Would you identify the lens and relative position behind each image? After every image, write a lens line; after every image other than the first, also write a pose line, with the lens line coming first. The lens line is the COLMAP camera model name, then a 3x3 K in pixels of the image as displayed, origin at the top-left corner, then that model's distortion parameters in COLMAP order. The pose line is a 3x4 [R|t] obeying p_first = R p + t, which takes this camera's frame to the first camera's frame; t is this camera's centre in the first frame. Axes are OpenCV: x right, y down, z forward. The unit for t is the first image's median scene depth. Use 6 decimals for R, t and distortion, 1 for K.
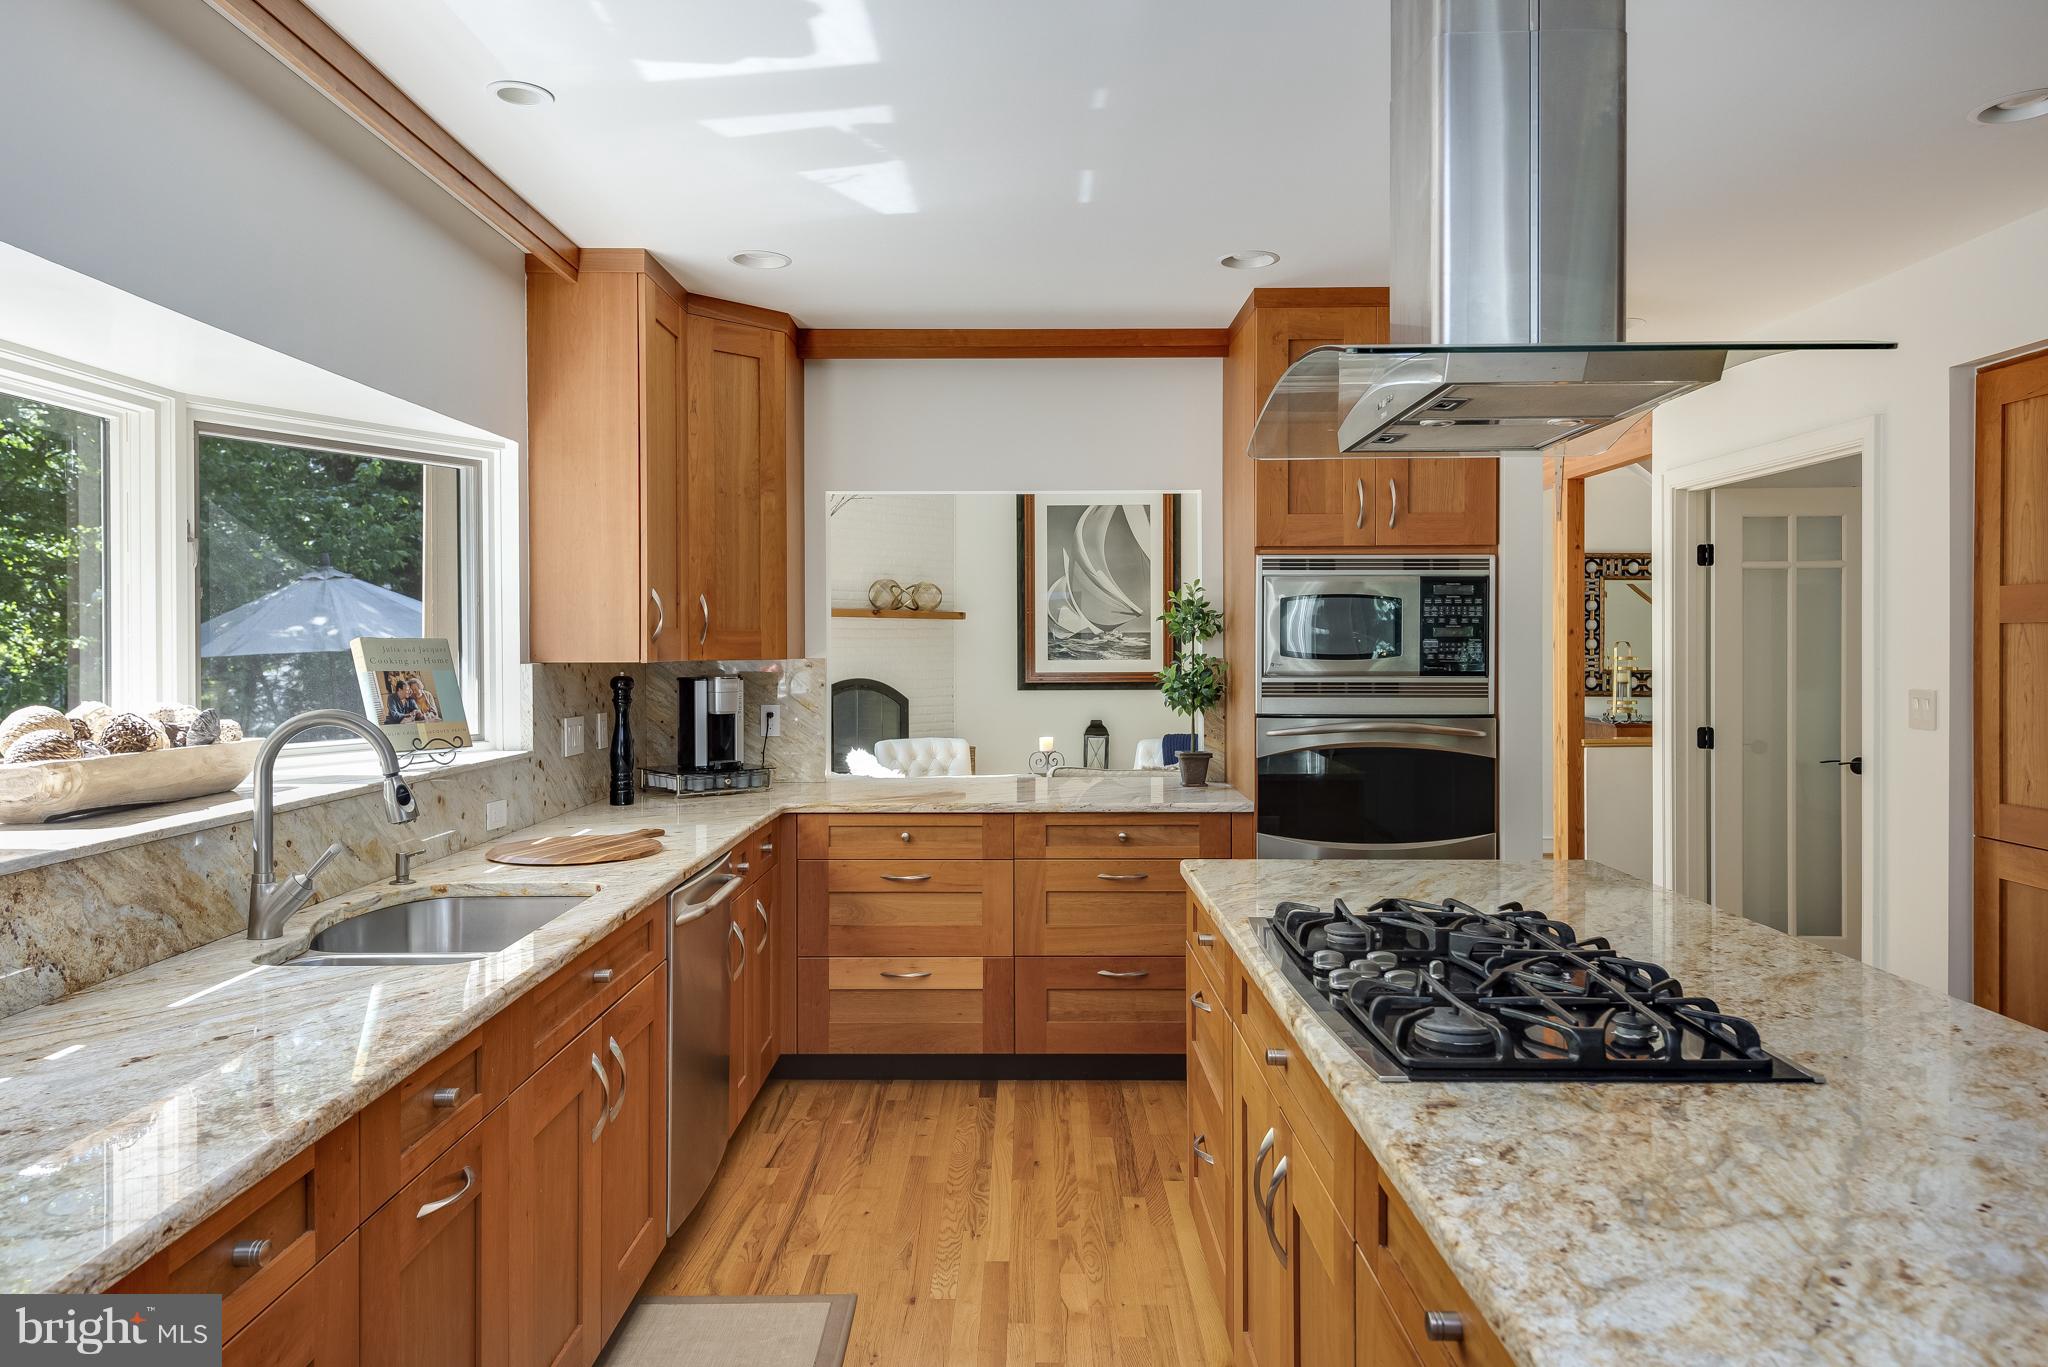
lens RADIAL K [[1312.3, 0, 1023.5], [0, 1312.3, 677.4], [0, 0, 1]] dist [0.002276, -0.001365]
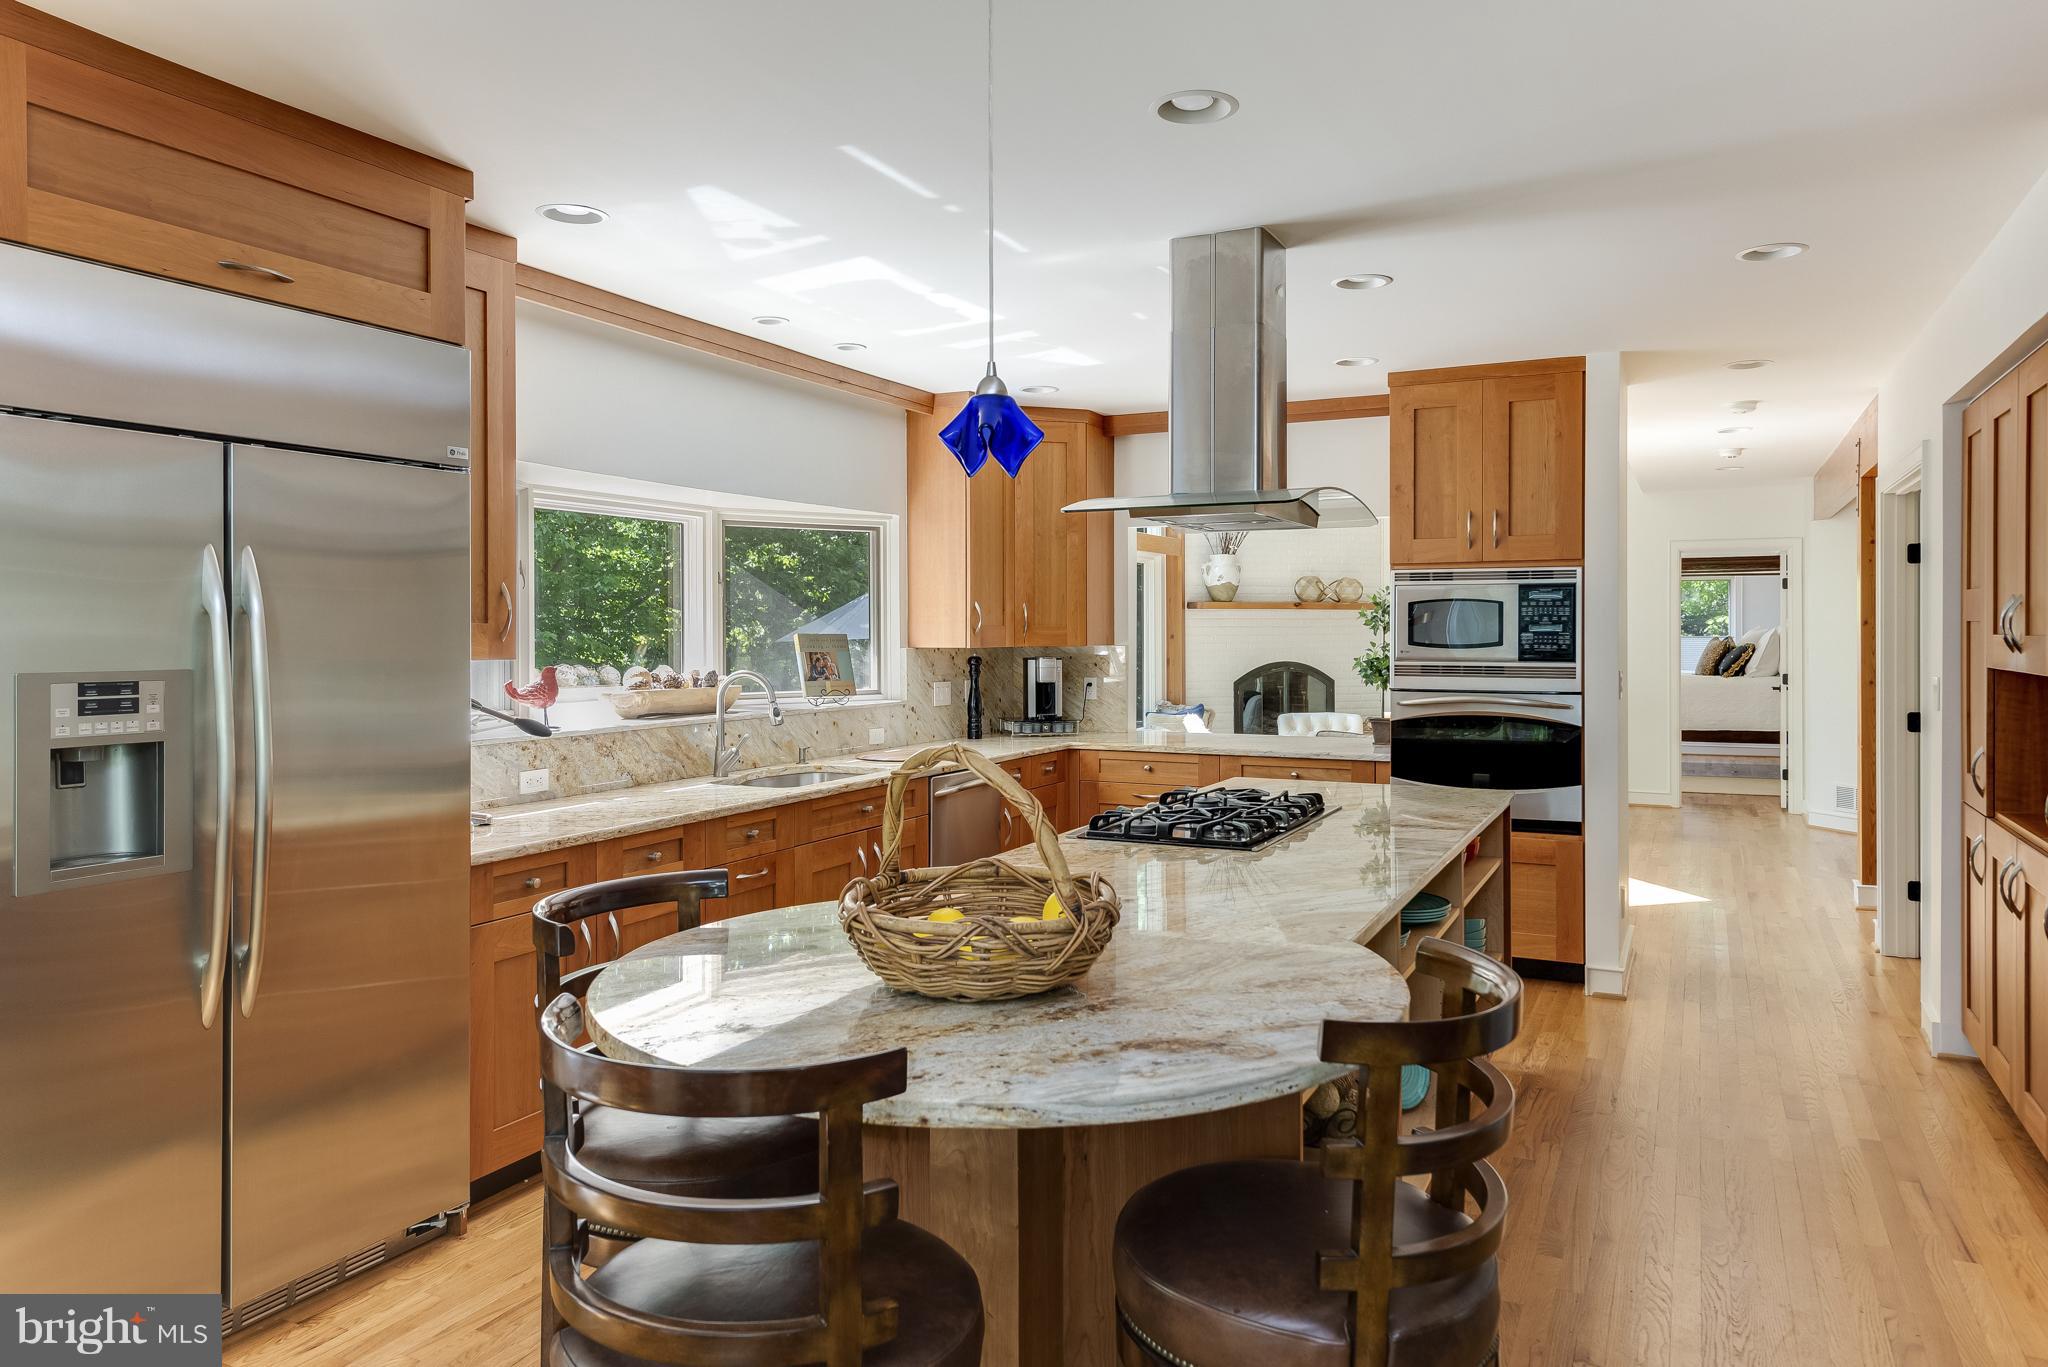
lens RADIAL K [[1312.3, 0, 1024.3], [0, 1312.3, 668.2], [0, 0, 1]] dist [0.002276, -0.001365]
pose [[0.900650, 0.012429, -0.434367, 0.426178], [-0.010004, 0.999919, 0.007868, 0.000387], [0.434429, -0.002741, 0.900702, -0.378915]]
